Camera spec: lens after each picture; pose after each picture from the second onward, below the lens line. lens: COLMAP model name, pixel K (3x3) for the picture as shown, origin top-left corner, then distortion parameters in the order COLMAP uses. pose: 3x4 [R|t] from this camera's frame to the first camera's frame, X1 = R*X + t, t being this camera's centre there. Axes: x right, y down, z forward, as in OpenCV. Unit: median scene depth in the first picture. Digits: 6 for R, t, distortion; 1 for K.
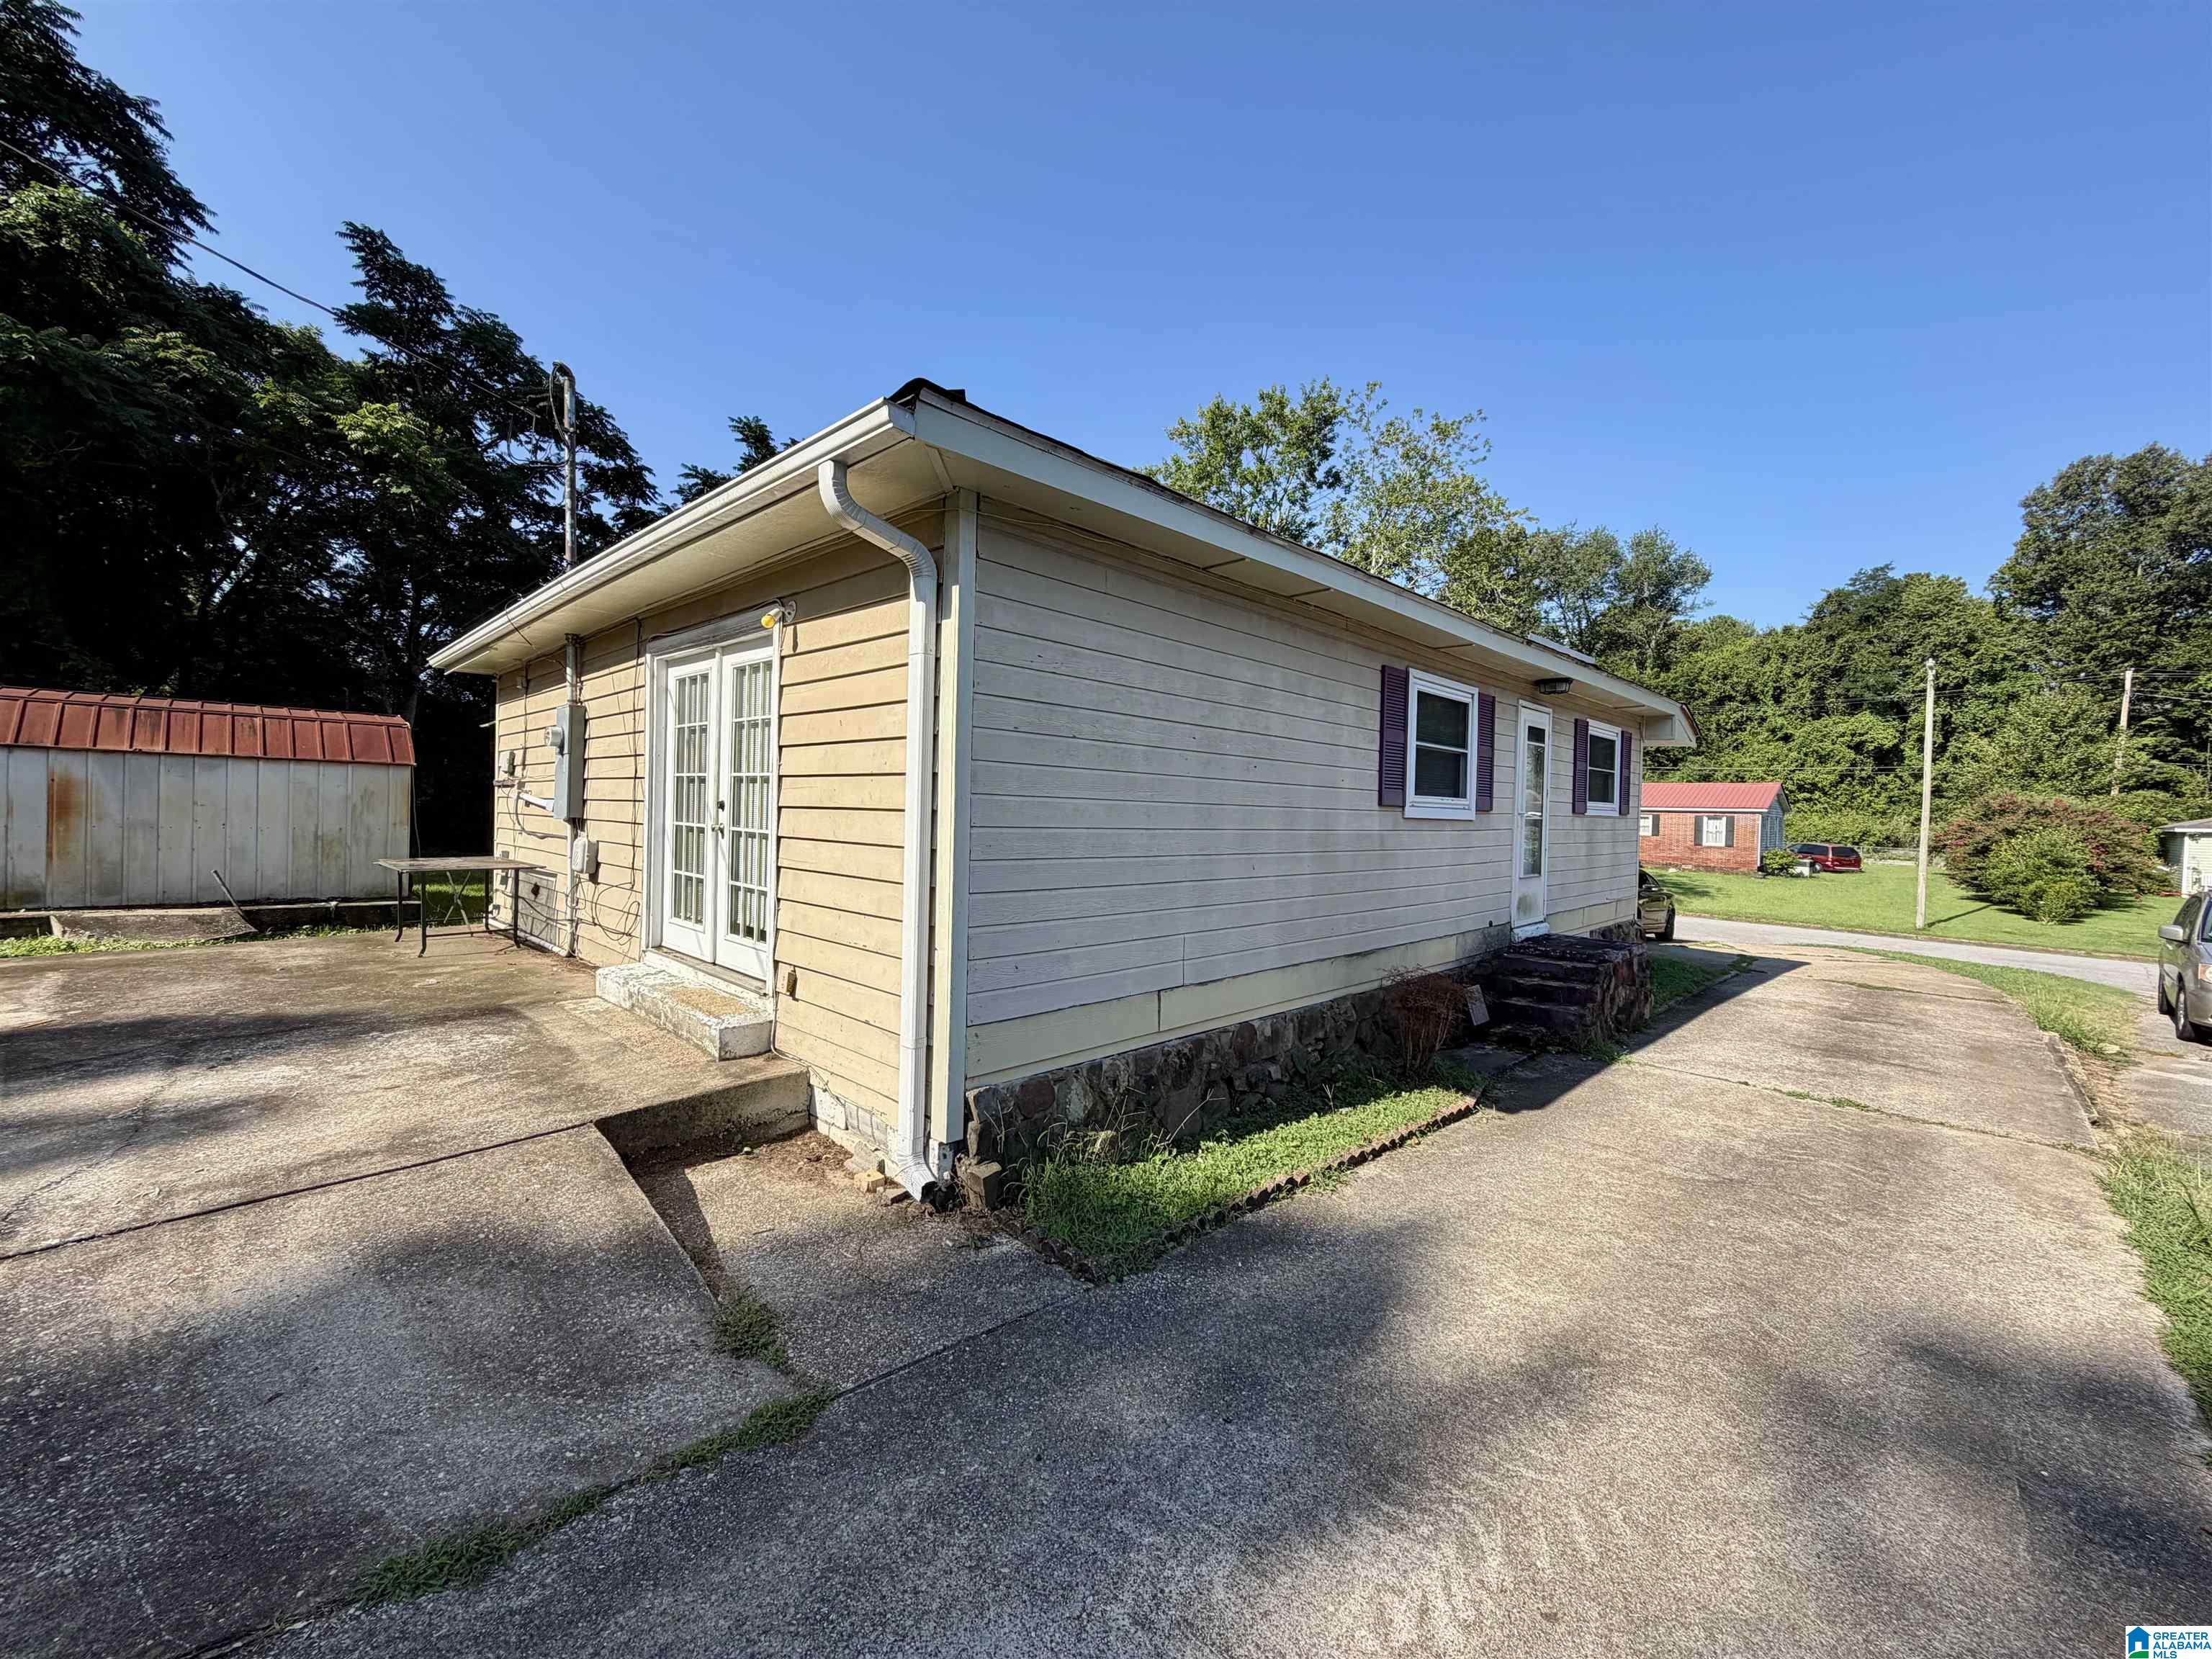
lens RADIAL K [[884.4, 0, 1097.4], [0, 884.4, 820.7], [0, 0, 1]] dist [0.000938, 0.000601]
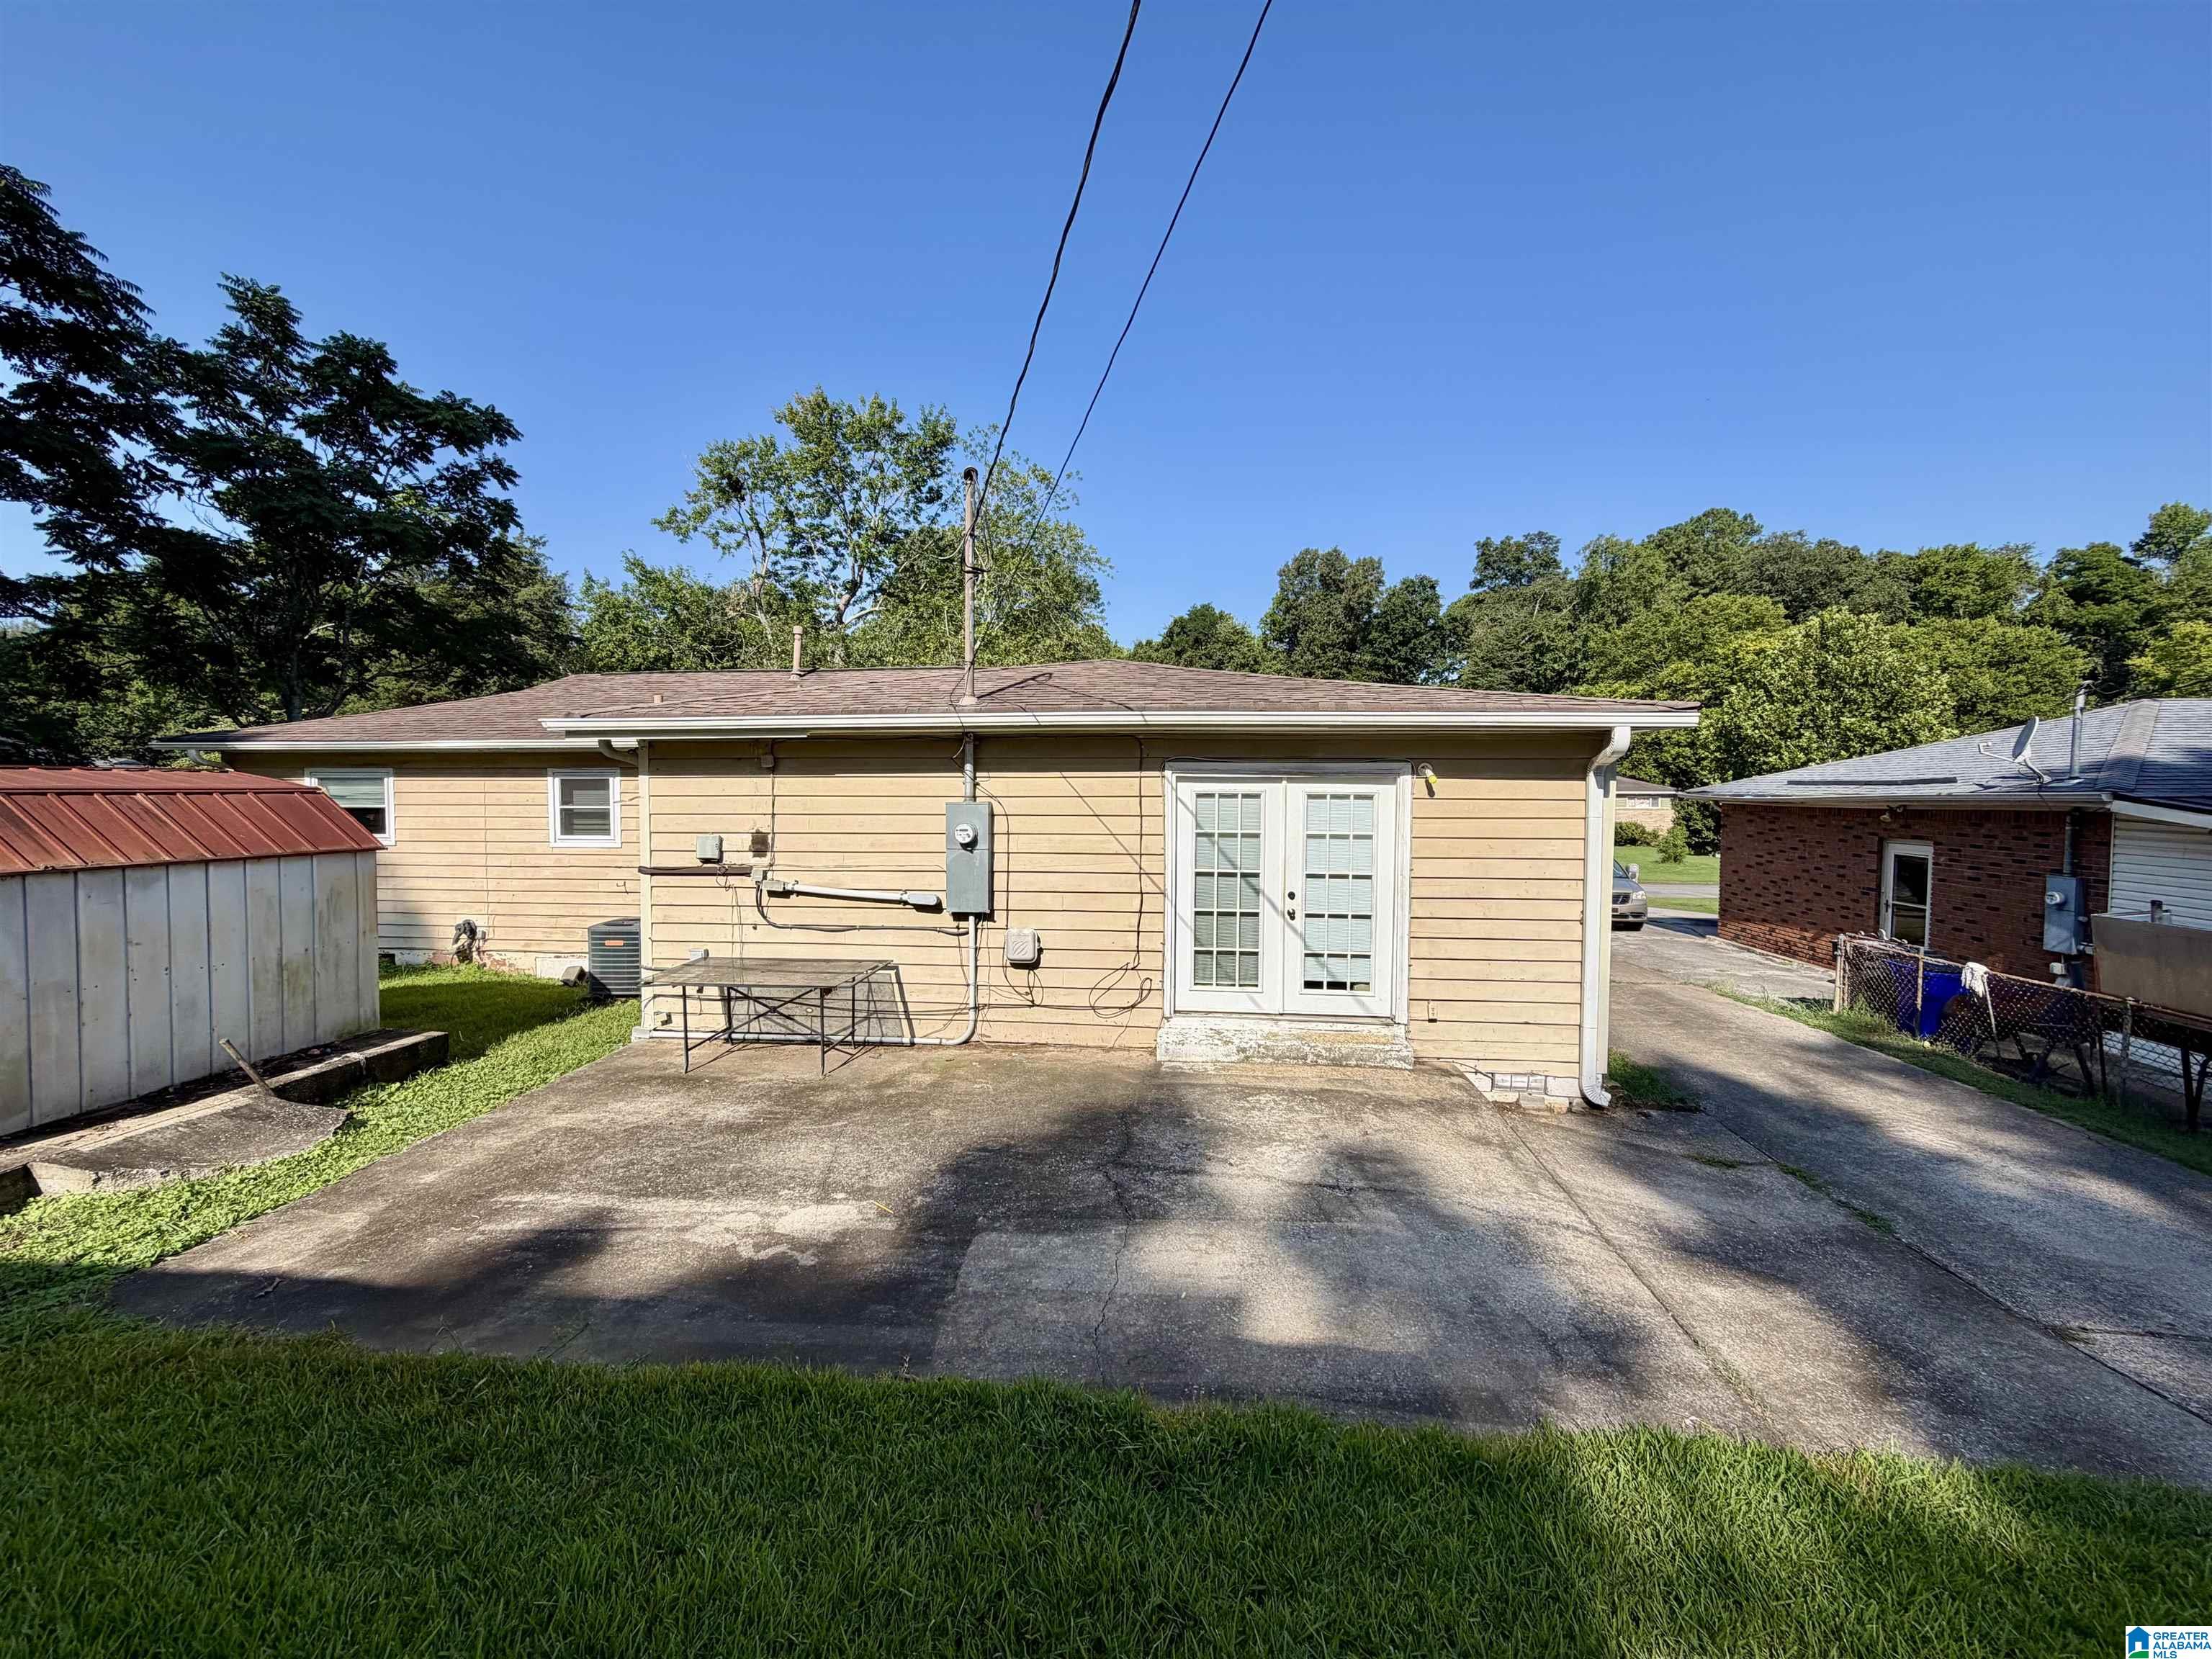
lens RADIAL K [[884.4, 0, 1097.4], [0, 884.4, 820.7], [0, 0, 1]] dist [0.000938, 0.000601]
pose [[0.783948, -0.050025, 0.618808, -0.276349], [0.027244, 0.998560, 0.046210, -0.037363], [-0.620229, -0.019368, 0.784182, 0.025182]]
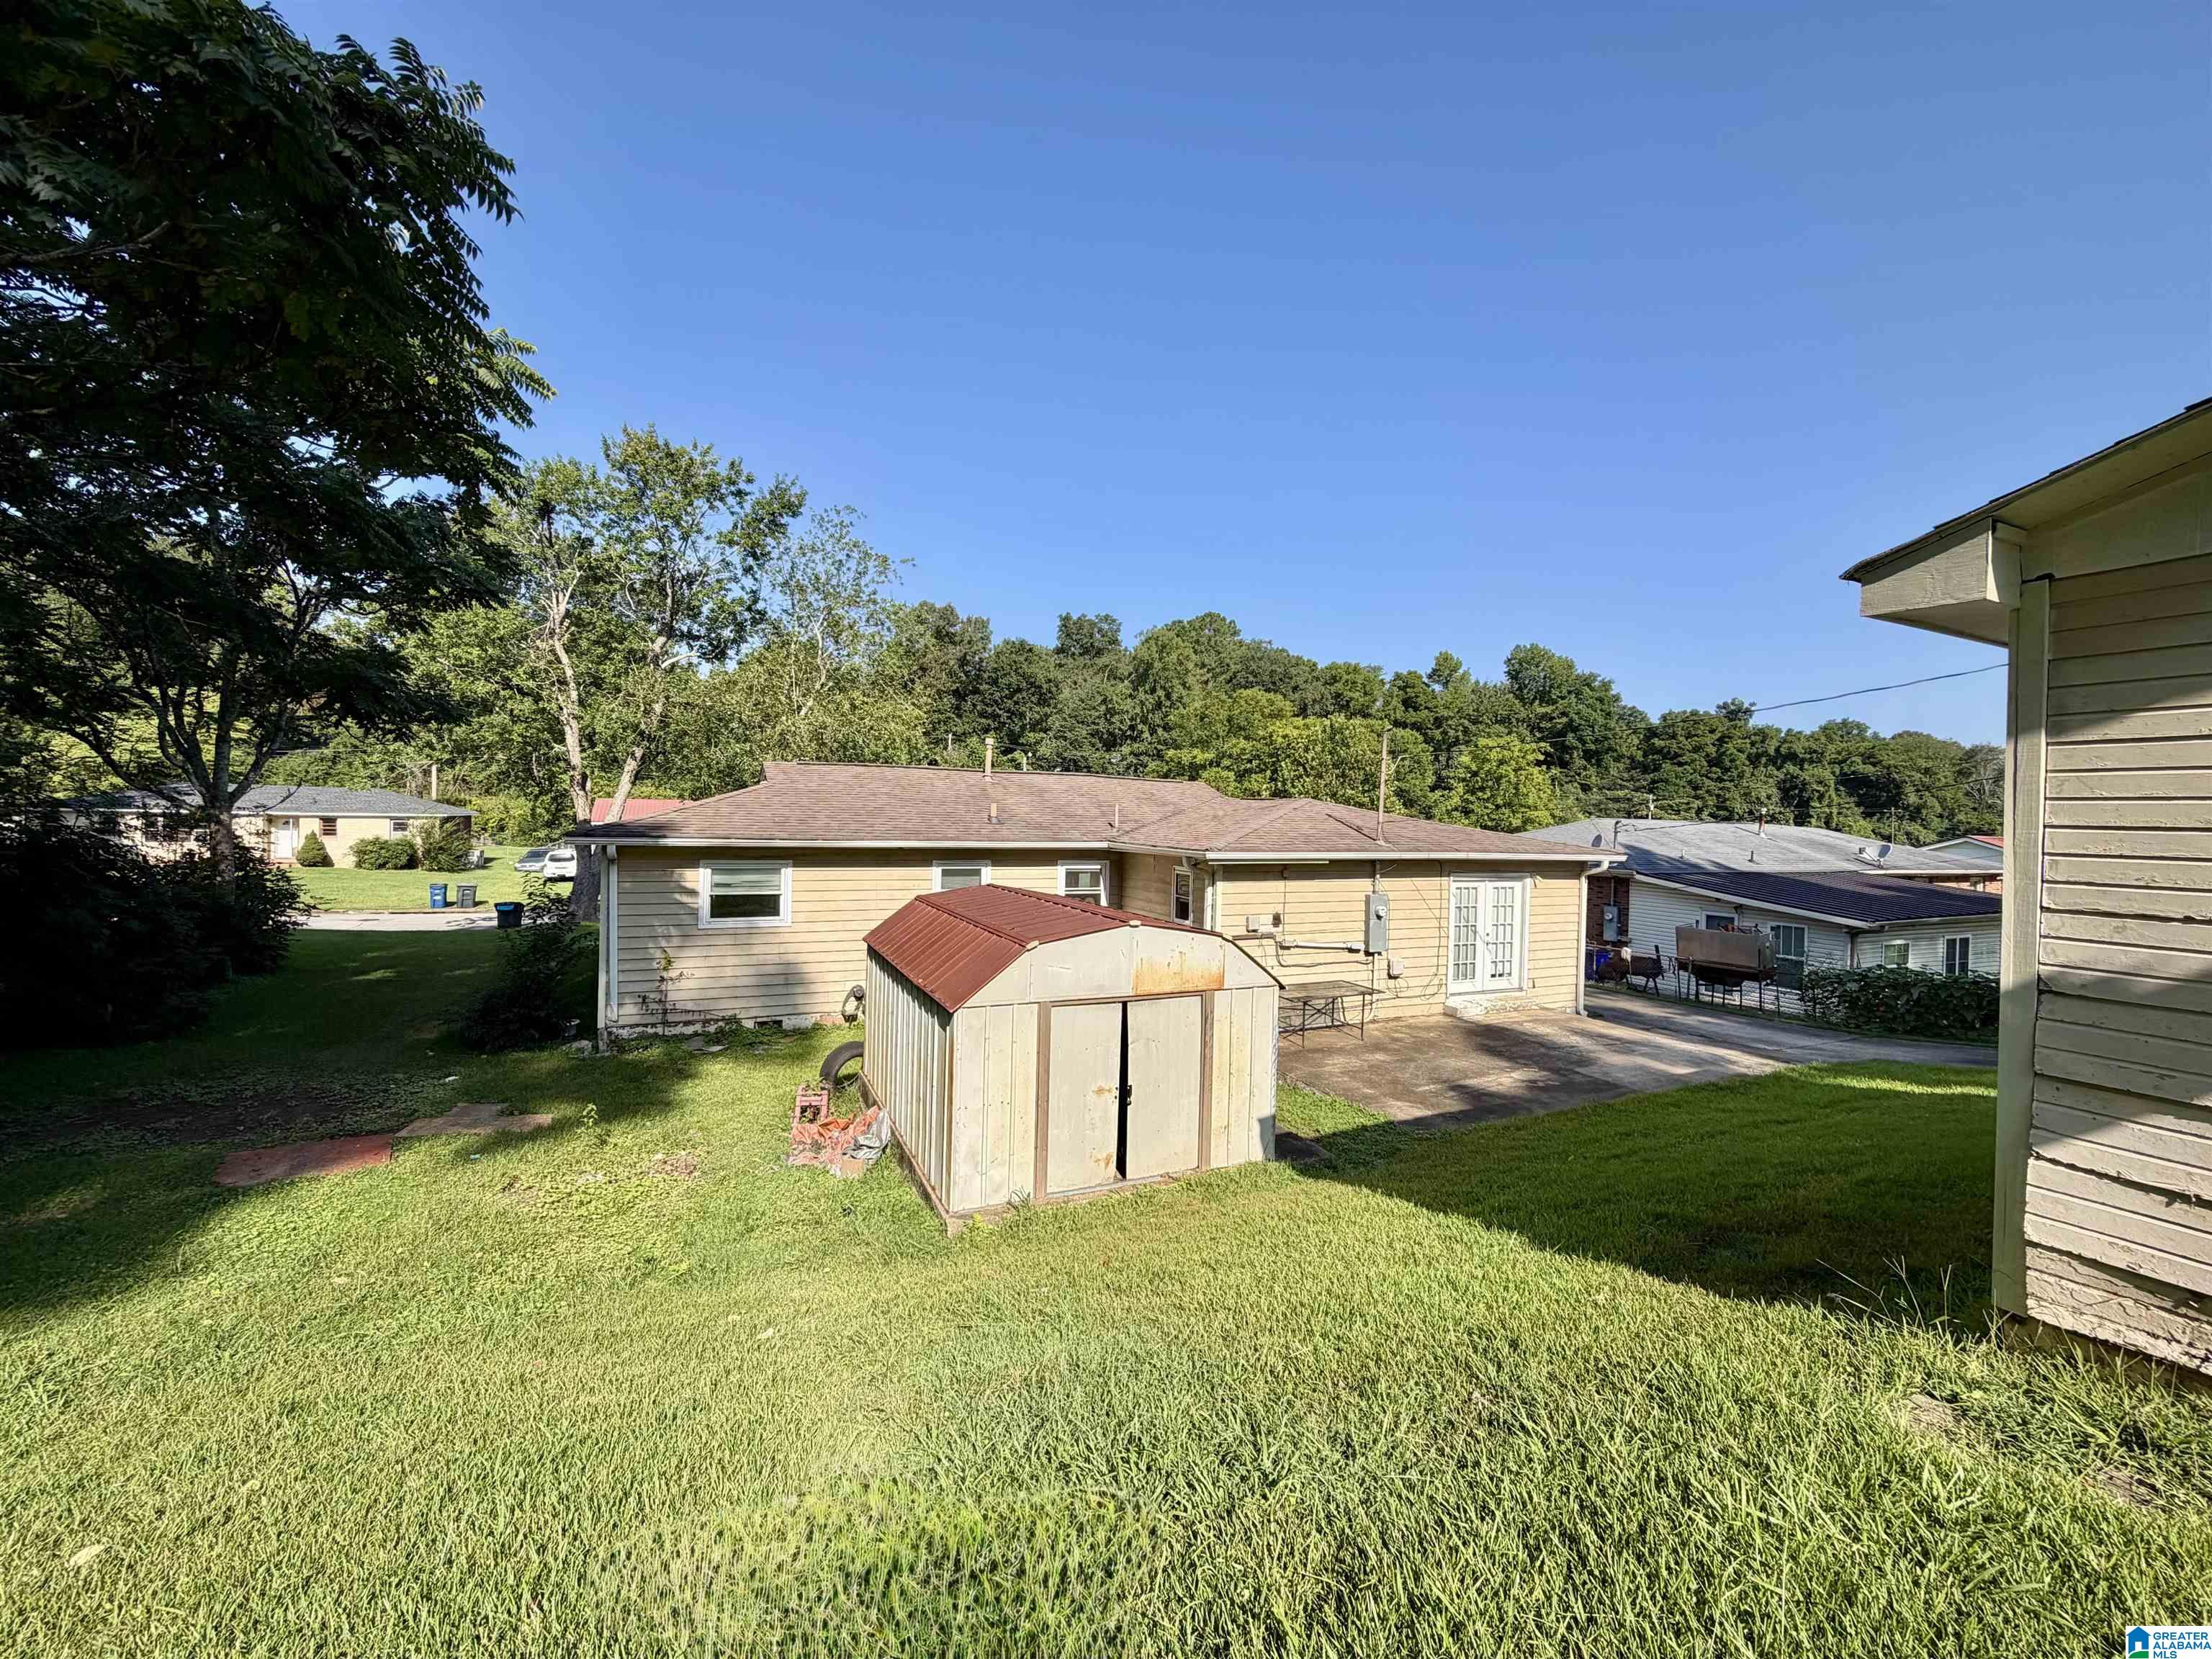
lens RADIAL K [[891.8, 0, 1092.6], [0, 891.8, 822.9], [0, 0, 1]] dist [0.000261, 0.000119]
pose [[0.348565, -0.026974, 0.936896, -0.675391], [-0.003427, 0.999542, 0.030052, -0.087161], [-0.937278, -0.013686, 0.348313, 0.229274]]
